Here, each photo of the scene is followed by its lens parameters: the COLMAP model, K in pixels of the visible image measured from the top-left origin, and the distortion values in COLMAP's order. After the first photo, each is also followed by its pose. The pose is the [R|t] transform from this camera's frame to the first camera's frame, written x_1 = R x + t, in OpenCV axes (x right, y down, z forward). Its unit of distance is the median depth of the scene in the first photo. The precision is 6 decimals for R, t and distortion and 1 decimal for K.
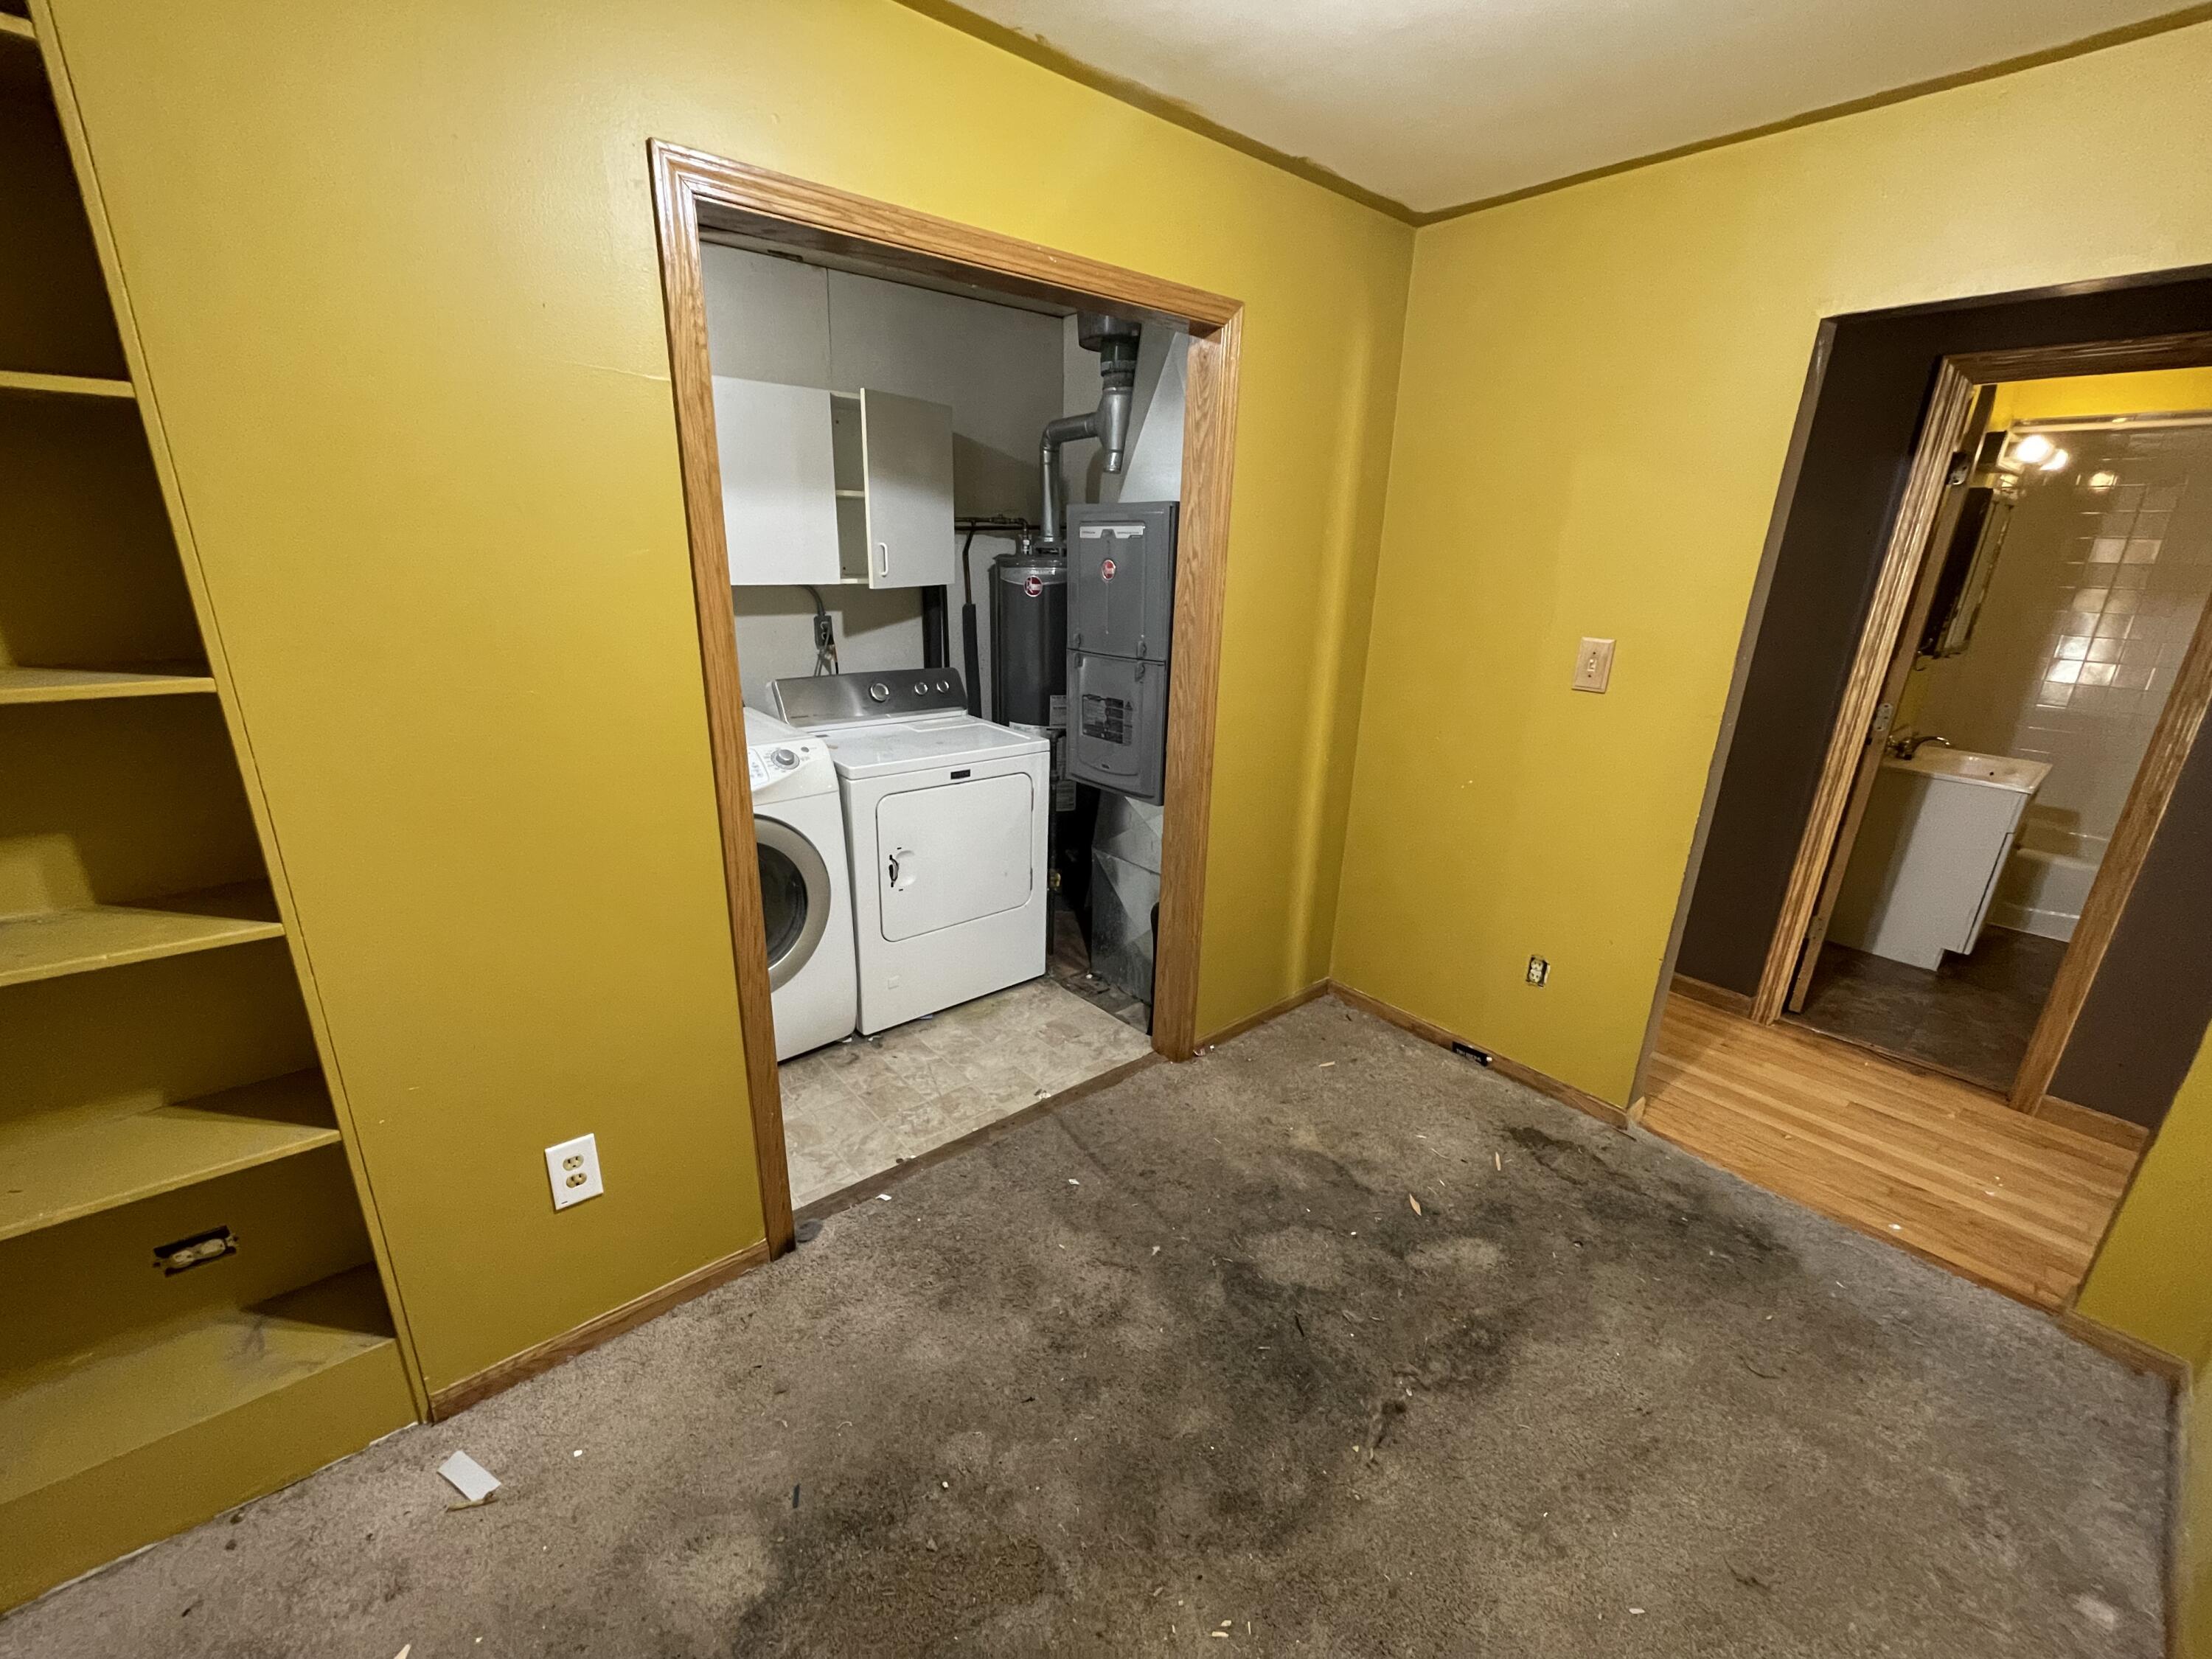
lens RADIAL K [[894.7, 0, 1103.5], [0, 894.7, 836.4], [0, 0, 1]] dist [-0.006727, 0.001848]
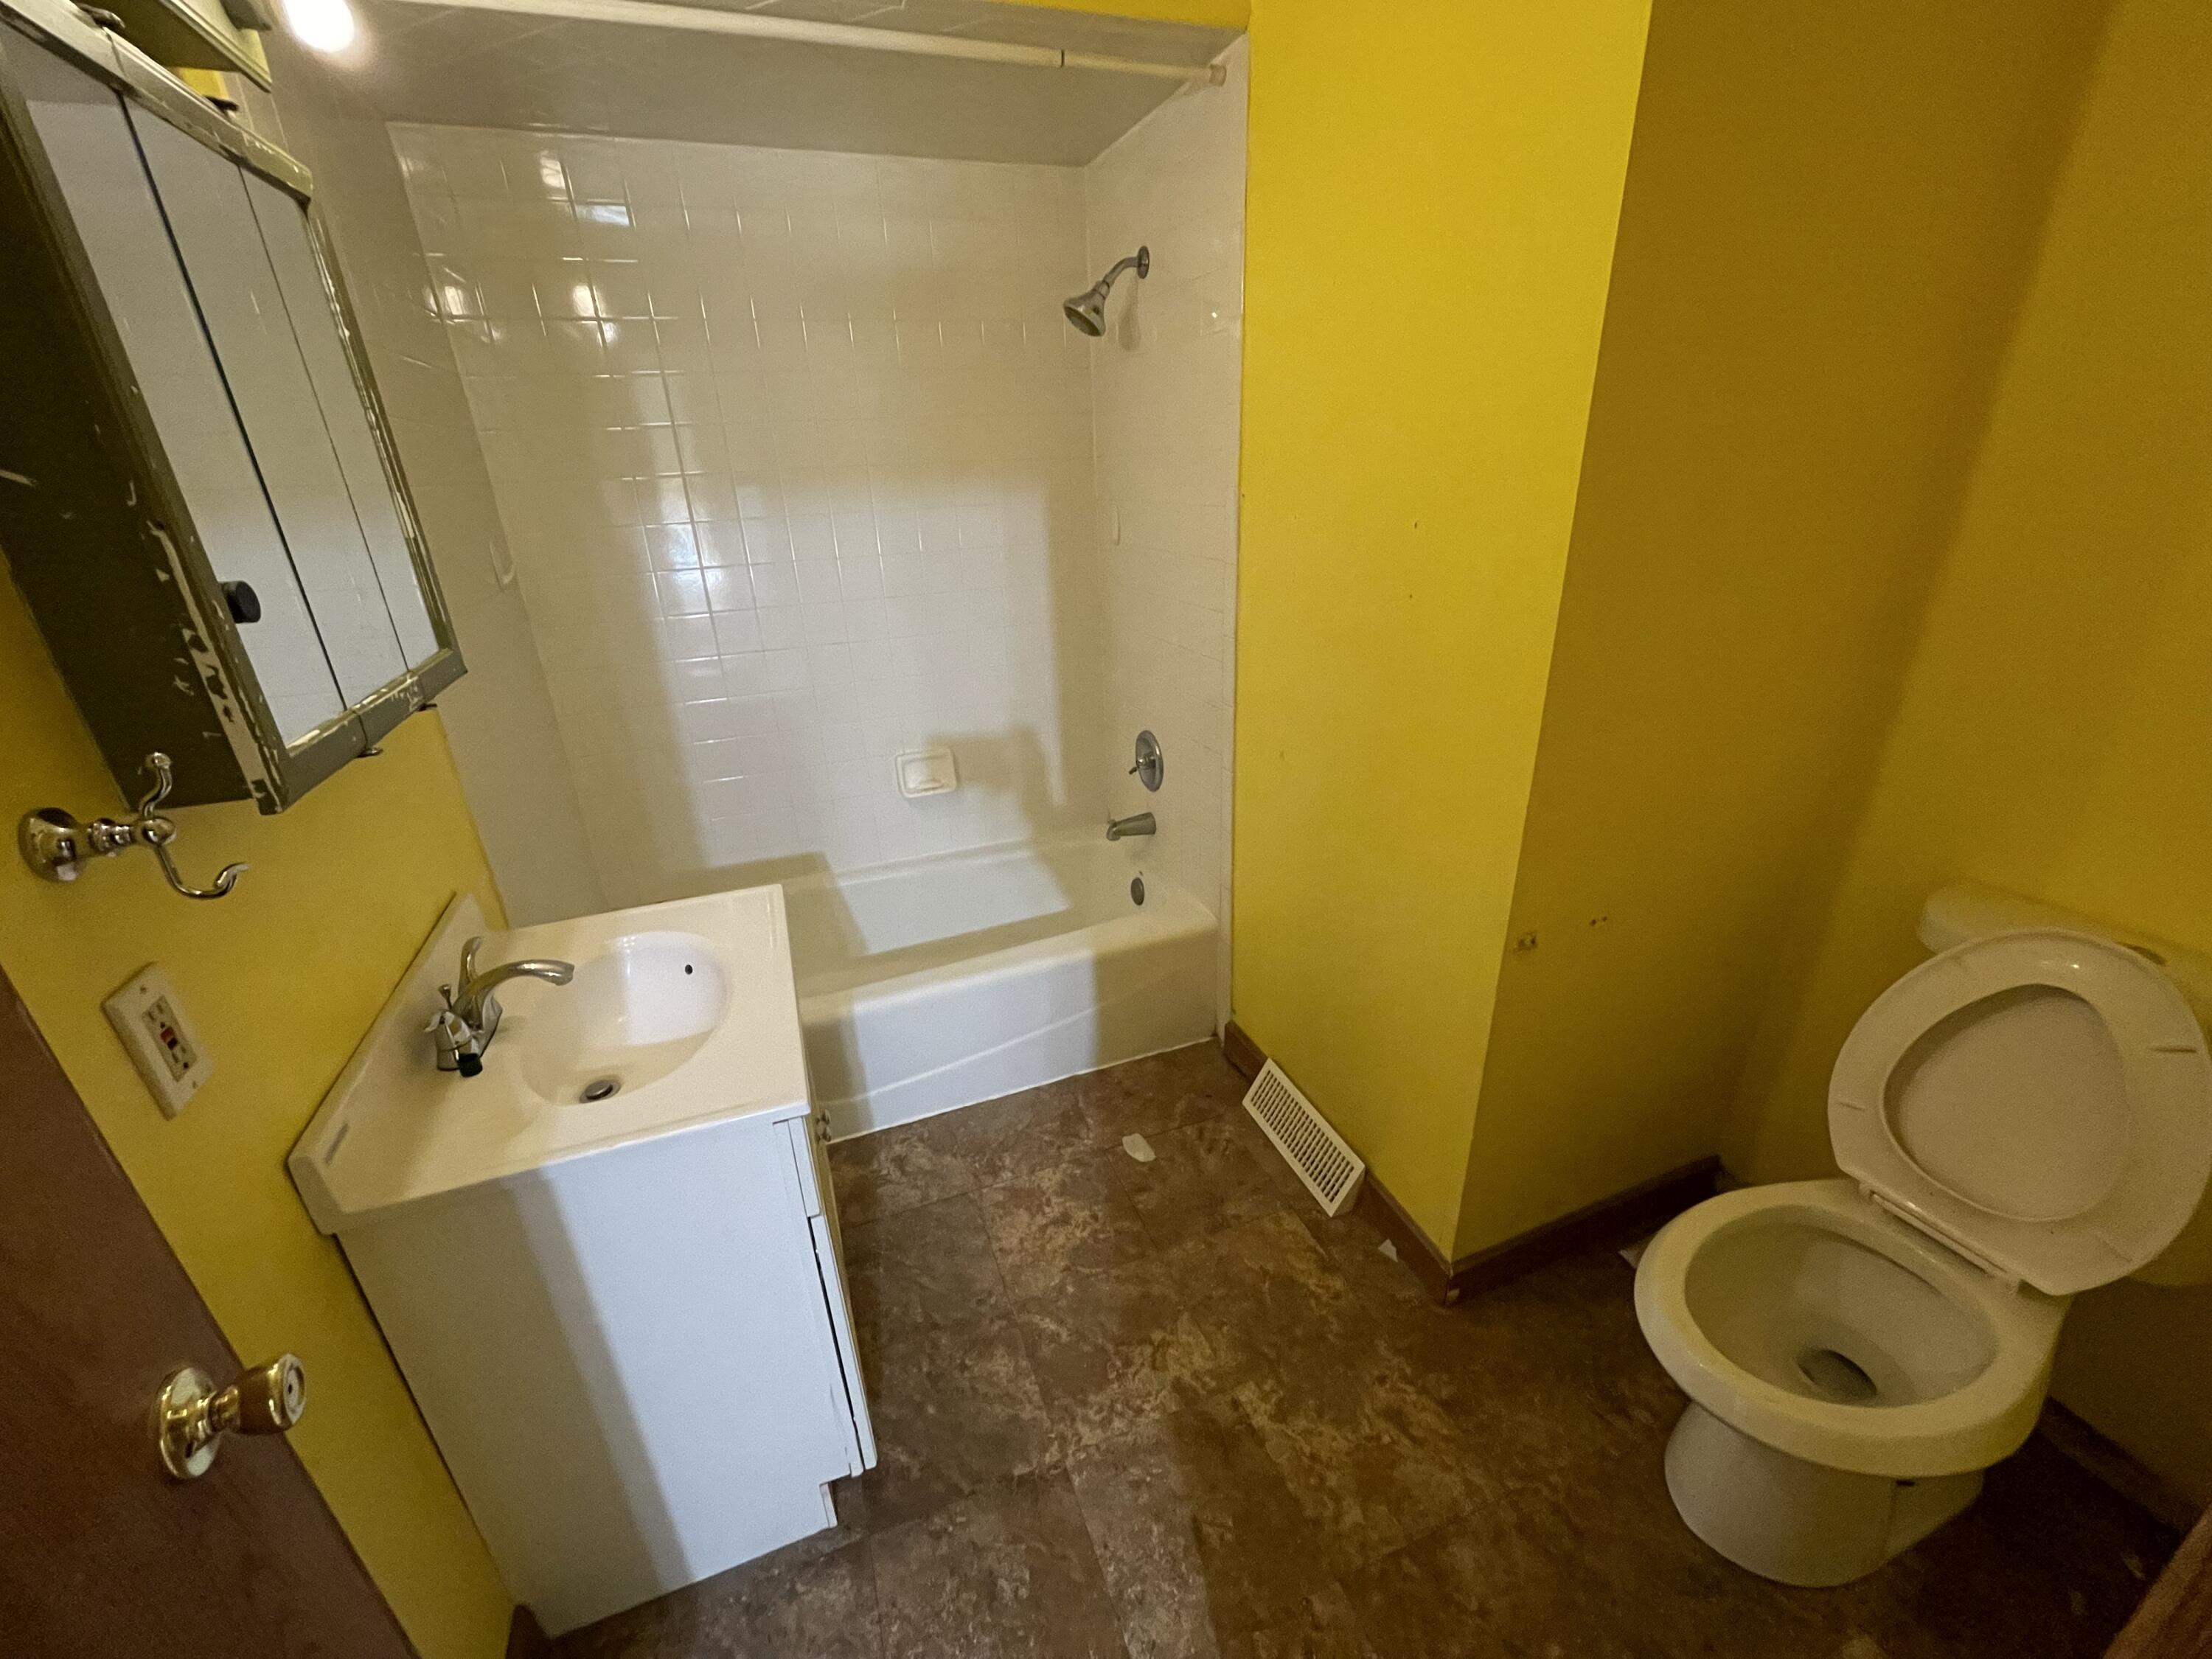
lens RADIAL K [[894.7, 0, 1108.2], [0, 894.7, 829.9], [0, 0, 1]] dist [-0.006727, 0.001848]
pose [[0.316486, -0.407081, 0.856809, 0.756592], [0.344110, 0.890982, 0.296210, -0.198288], [-0.883982, 0.201090, 0.422064, 0.663105]]
